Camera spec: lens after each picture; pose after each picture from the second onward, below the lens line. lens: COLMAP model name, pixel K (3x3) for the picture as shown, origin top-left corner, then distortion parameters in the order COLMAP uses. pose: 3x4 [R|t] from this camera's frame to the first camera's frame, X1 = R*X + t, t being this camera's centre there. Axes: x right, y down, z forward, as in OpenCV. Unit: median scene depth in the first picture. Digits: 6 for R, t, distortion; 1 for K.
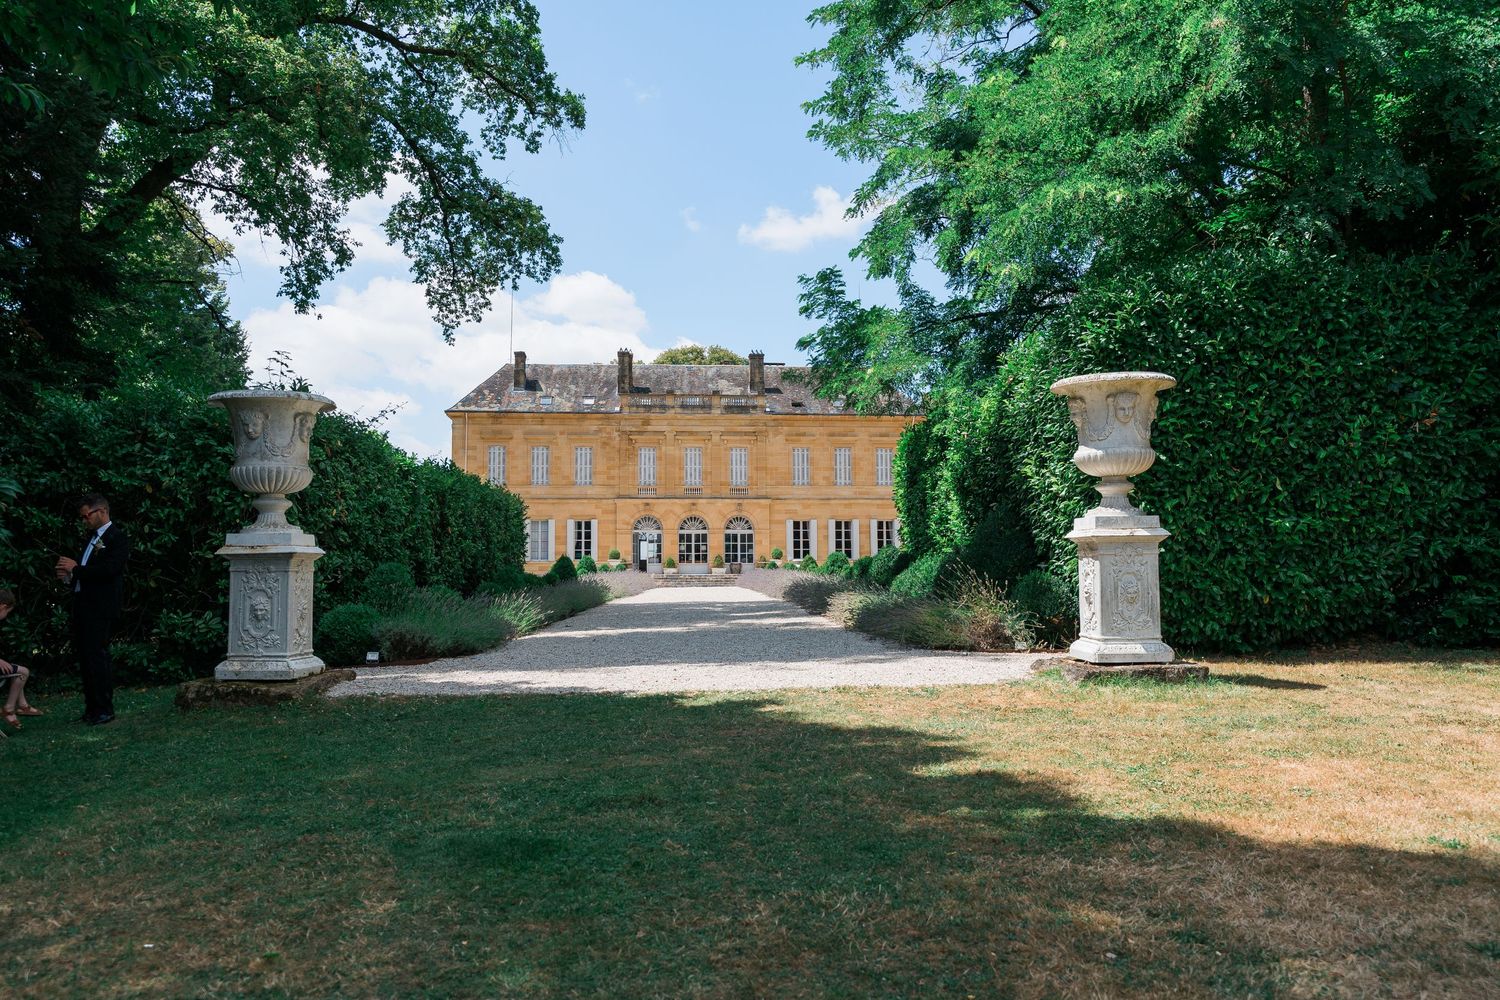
lens RADIAL K [[1196.4, 0, 741.3], [0, 1196.4, 498.6], [0, 0, 1]] dist [0.005121, -0.004037]
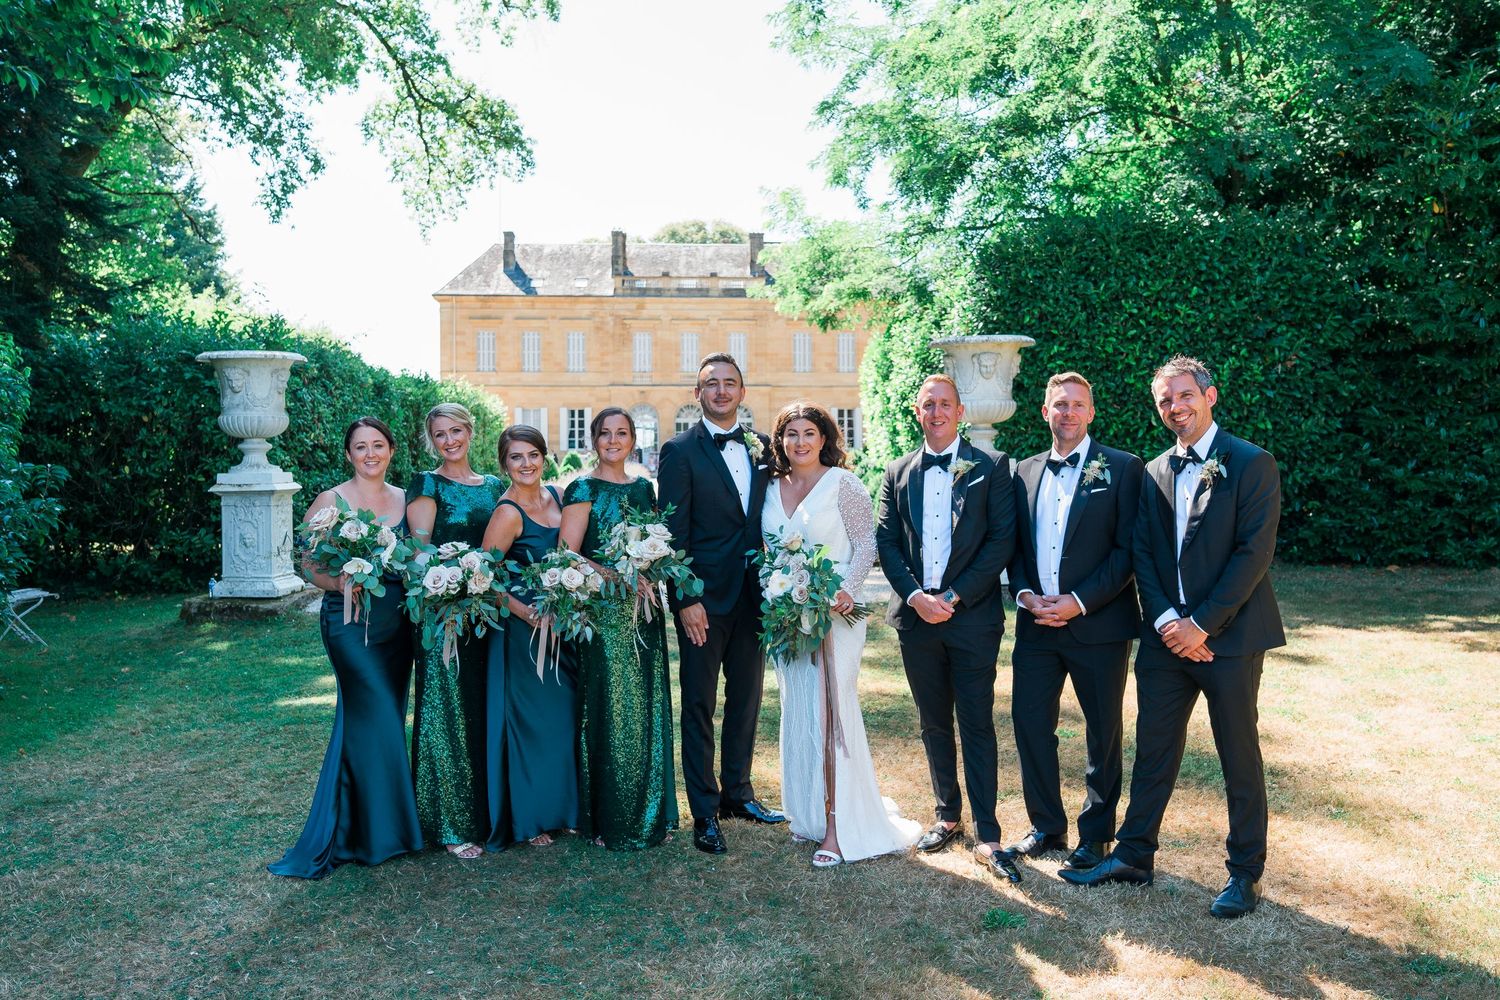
lens RADIAL K [[1287.1, 0, 750.5], [0, 1287.1, 501.2], [0, 0, 1]] dist [-0.039052, 0.018412]
pose [[0.999971, 0.000113, -0.007610, 0.064276], [0.000647, 0.995012, 0.099752, -0.043749], [0.007583, -0.099754, 0.994983, -0.154627]]
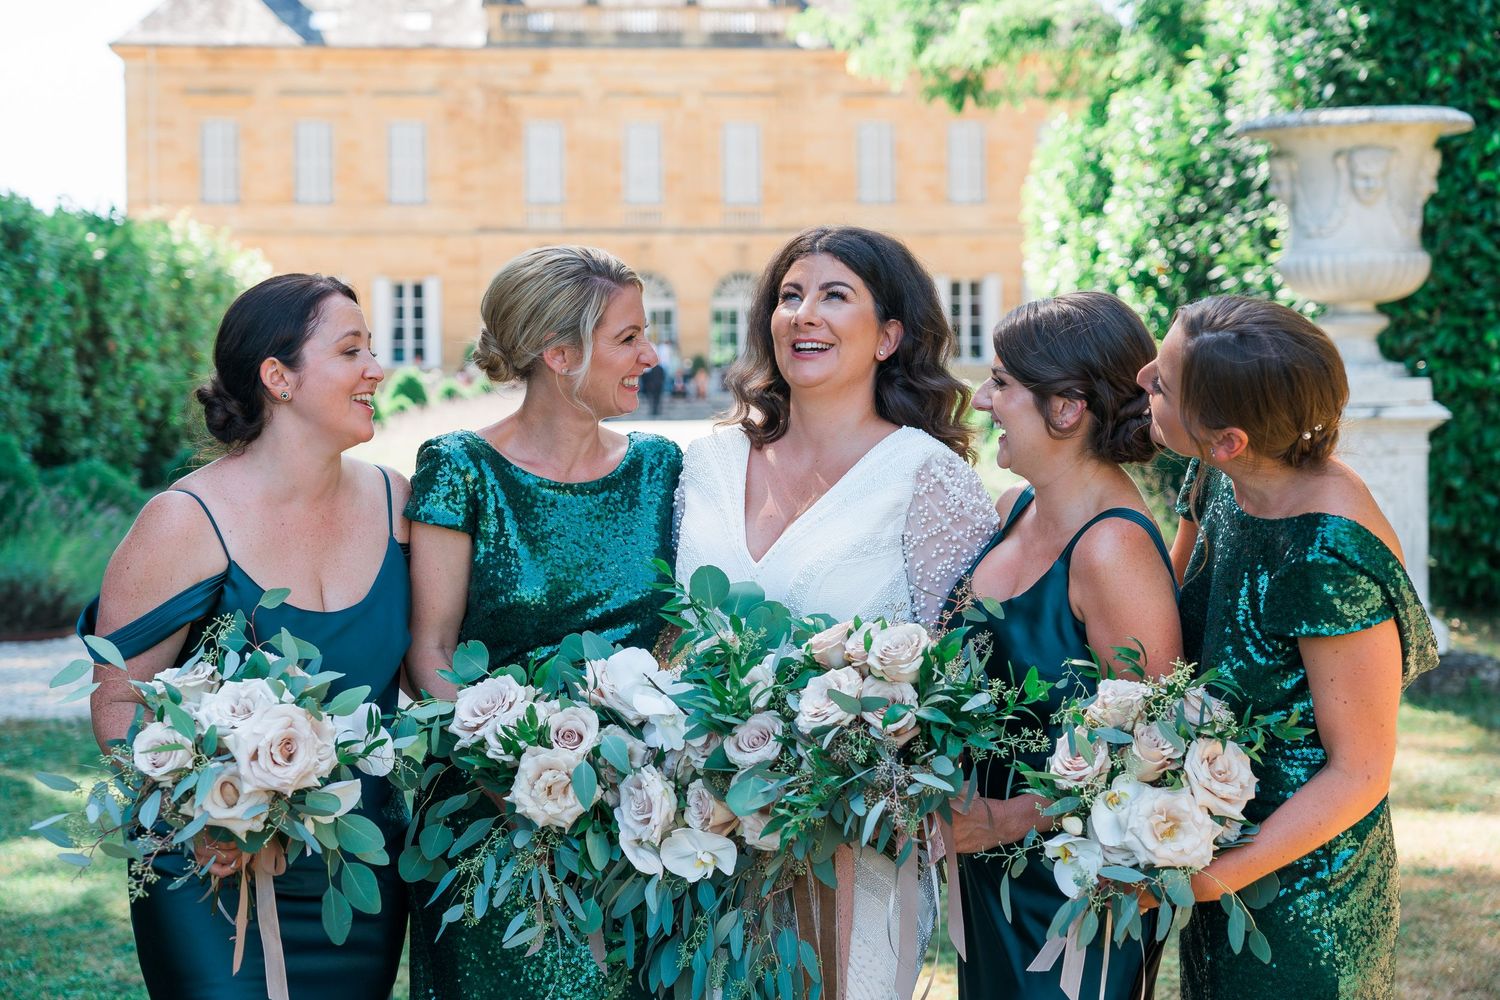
lens RADIAL K [[2616.0, 0, 753.4], [0, 2616.0, 500.2], [0, 0, 1]] dist [0.010409, 0.000000]
pose [[0.999973, -0.003035, -0.006675, 0.036551], [0.003760, 0.993764, 0.111438, -0.039788], [0.006295, -0.111460, 0.993749, -0.098776]]
